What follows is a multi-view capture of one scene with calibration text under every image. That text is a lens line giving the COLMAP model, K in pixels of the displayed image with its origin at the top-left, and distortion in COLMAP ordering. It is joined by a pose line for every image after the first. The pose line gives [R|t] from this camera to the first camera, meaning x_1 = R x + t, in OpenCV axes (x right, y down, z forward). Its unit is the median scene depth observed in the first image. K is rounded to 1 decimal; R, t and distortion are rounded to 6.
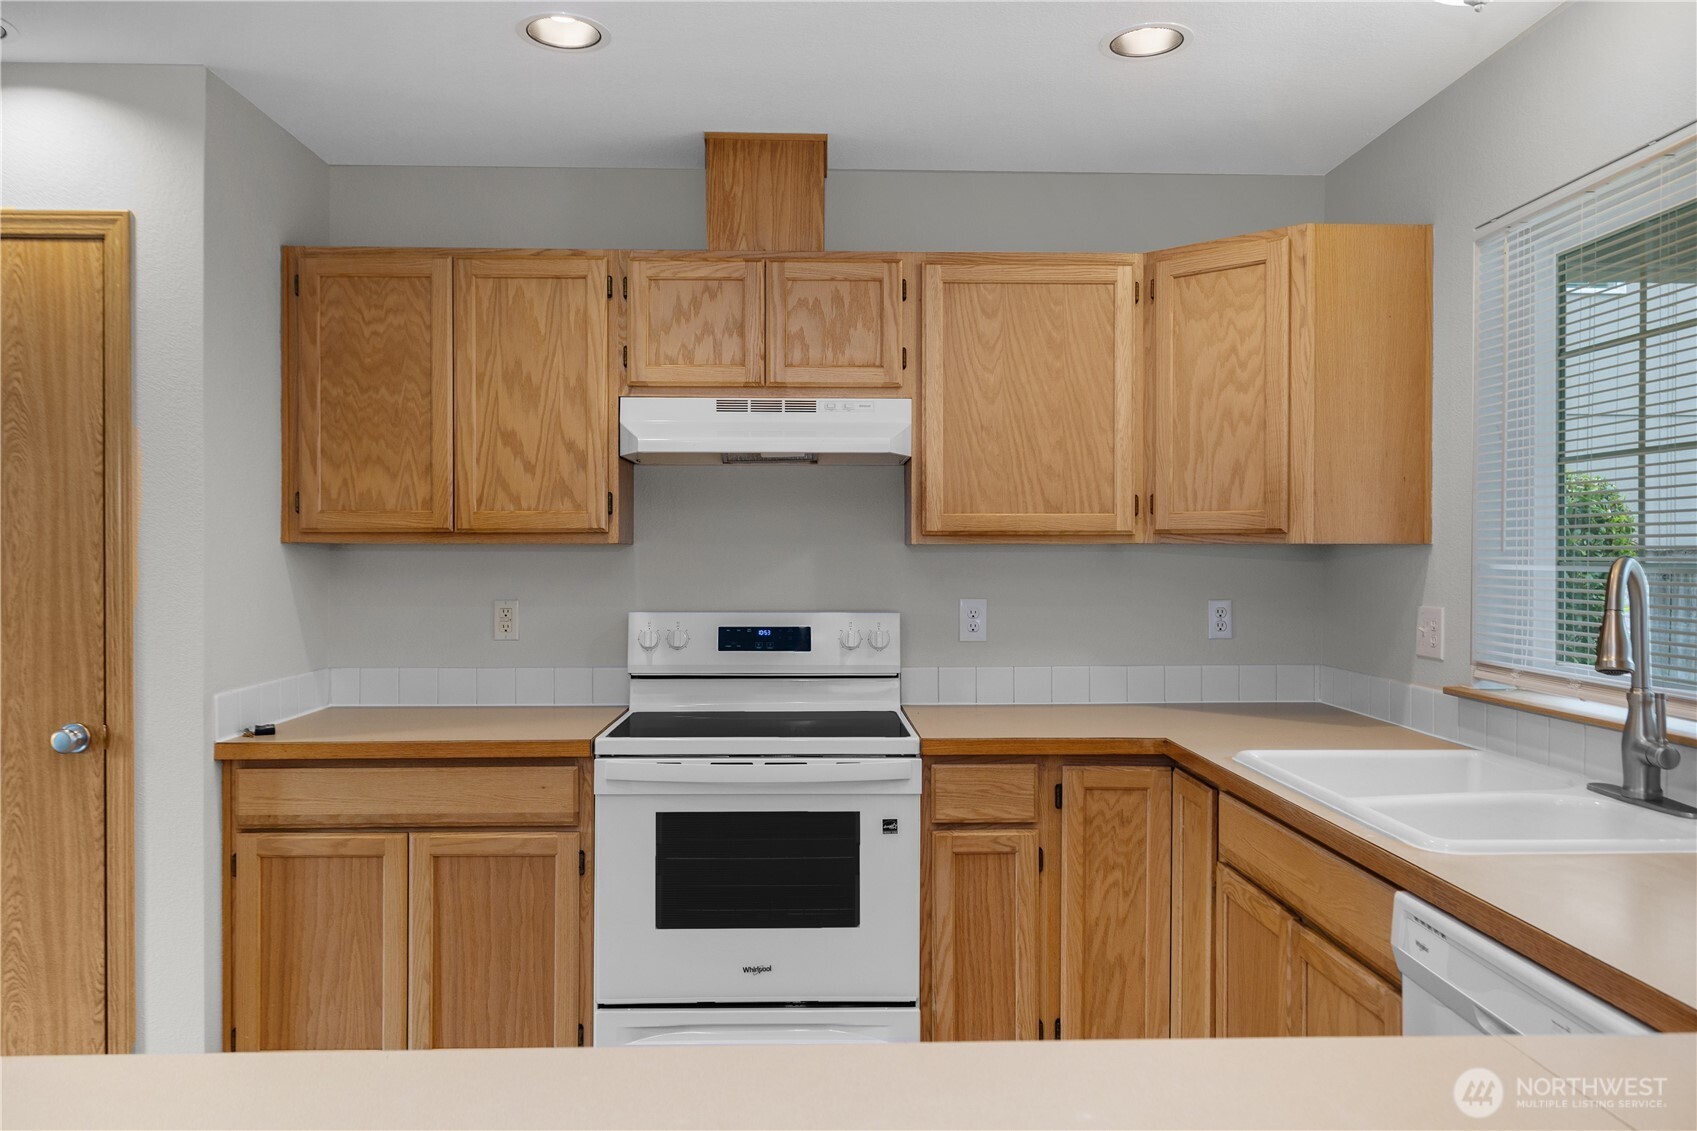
lens RADIAL K [[1203.0, 0, 847.3], [0, 1203.0, 560.5], [0, 0, 1]] dist [-0.003354, 0.002115]
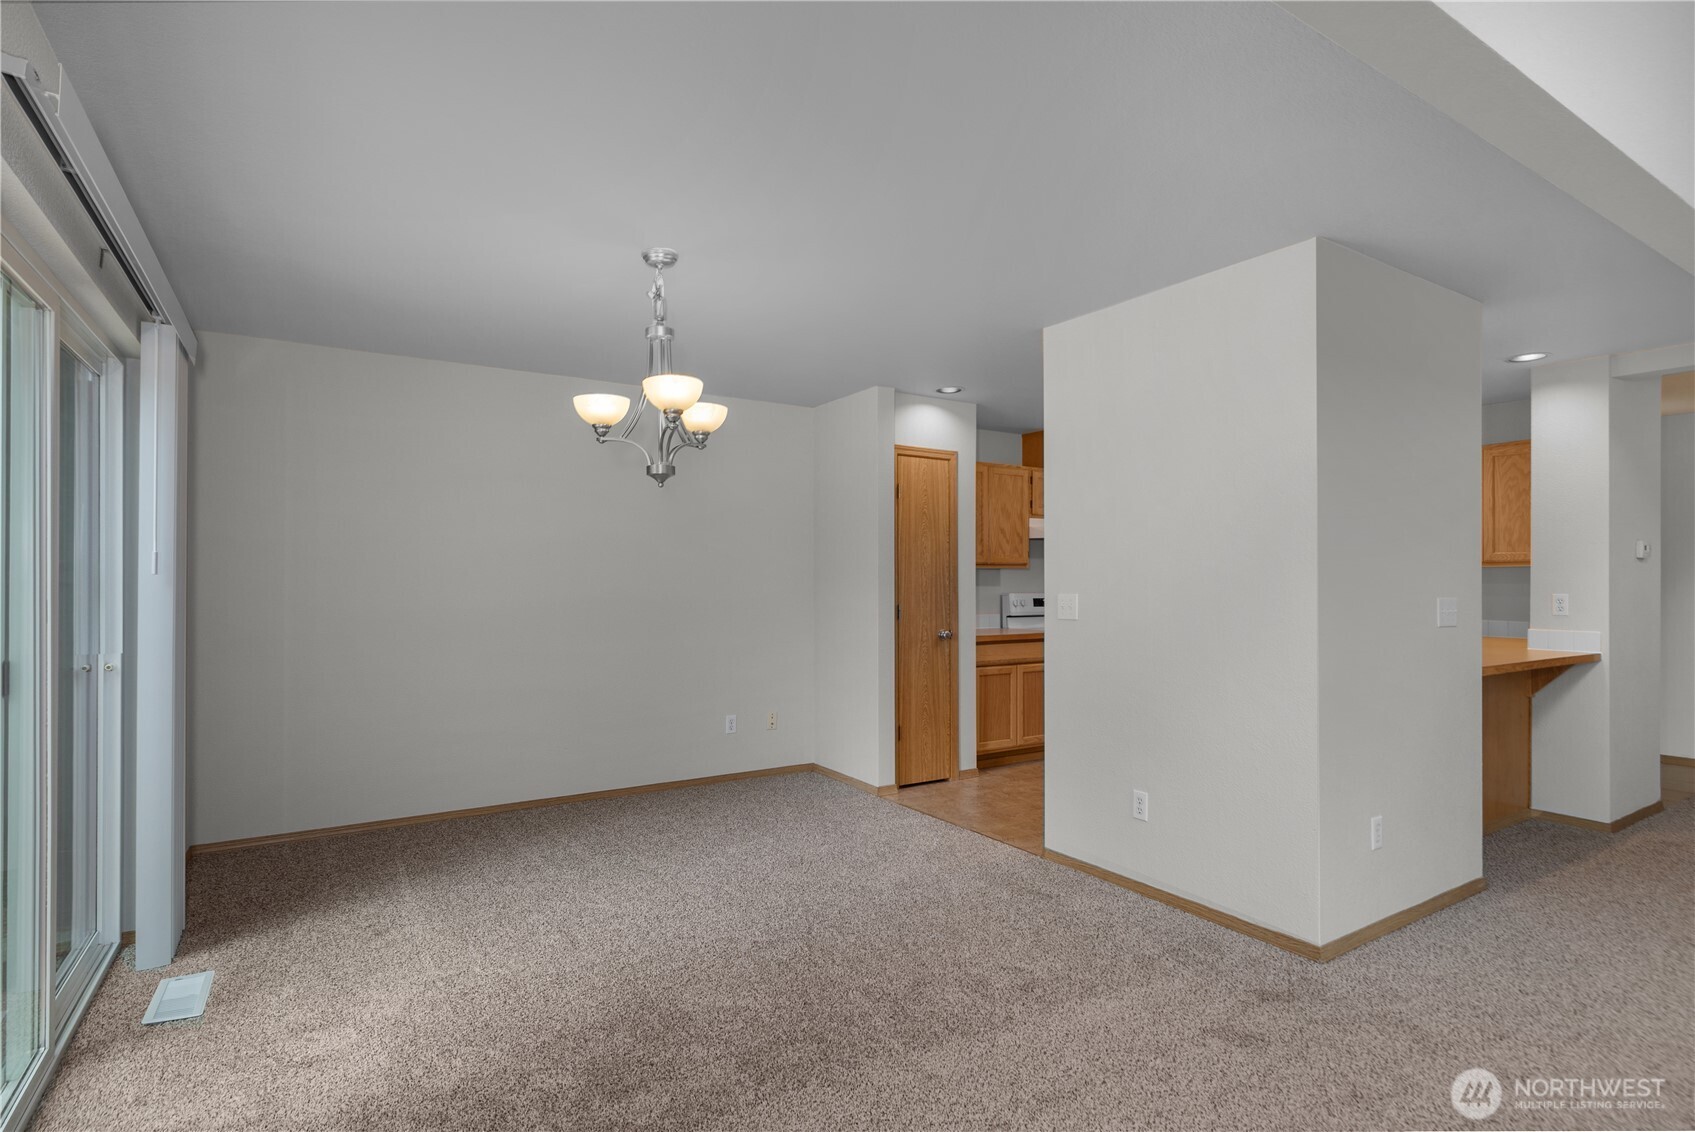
lens RADIAL K [[849.0, 0, 847.4], [0, 849.0, 580.2], [0, 0, 1]] dist [-0.001525, -0.000910]
pose [[0.855751, 0.001298, 0.517385, -1.632755], [0.003706, 0.999956, -0.008639, 0.030380], [-0.517374, 0.009310, 0.855709, -0.524678]]
